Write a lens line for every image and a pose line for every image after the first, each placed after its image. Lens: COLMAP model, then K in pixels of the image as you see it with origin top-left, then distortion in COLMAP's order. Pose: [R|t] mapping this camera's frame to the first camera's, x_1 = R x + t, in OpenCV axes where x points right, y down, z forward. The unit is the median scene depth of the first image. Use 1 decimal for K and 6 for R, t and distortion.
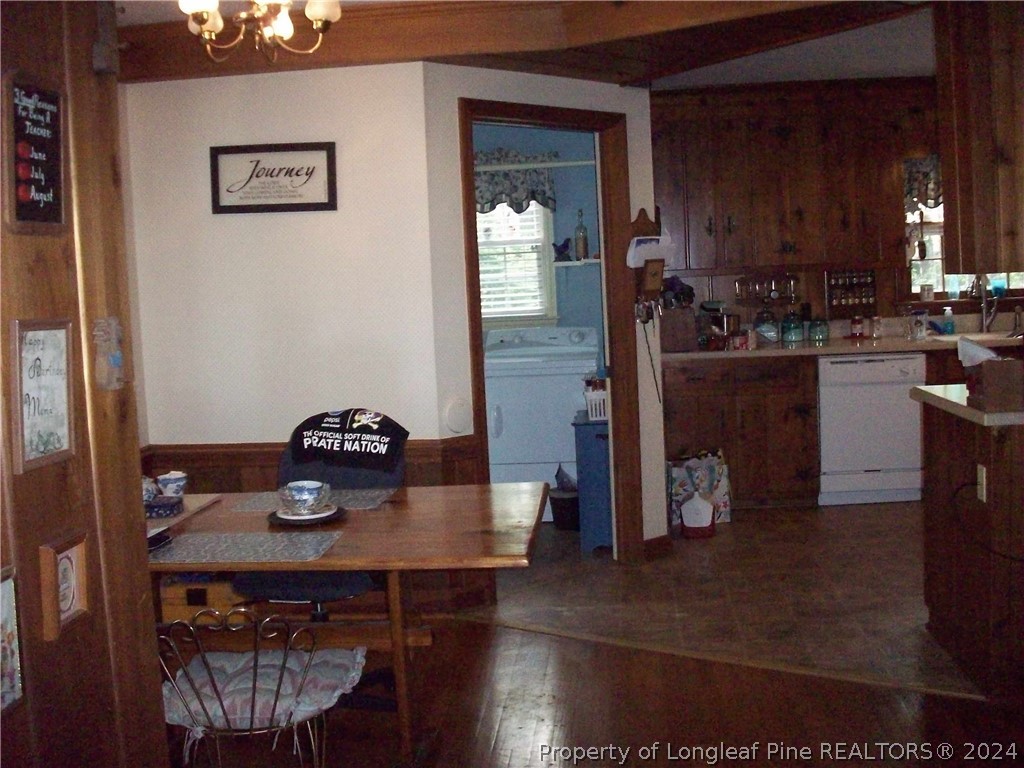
lens RADIAL K [[1073.8, 0, 530.7], [0, 1073.8, 370.3], [0, 0, 1]] dist [-0.168965, 0.109823]
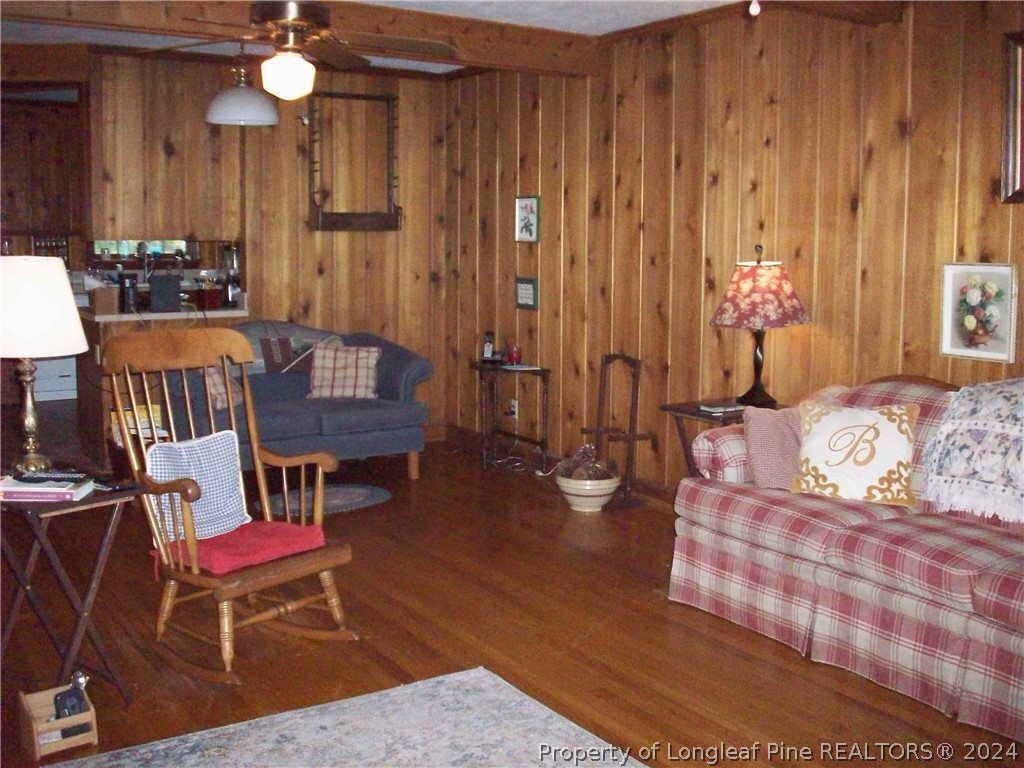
lens RADIAL K [[1121.7, 0, 543.4], [0, 1121.7, 382.3], [0, 0, 1]] dist [0.000443, 0.010781]
pose [[0.800743, -0.021814, 0.598611, -0.099127], [0.002306, 0.999442, 0.033337, 0.071785], [-0.599004, -0.025314, 0.800346, -0.827982]]
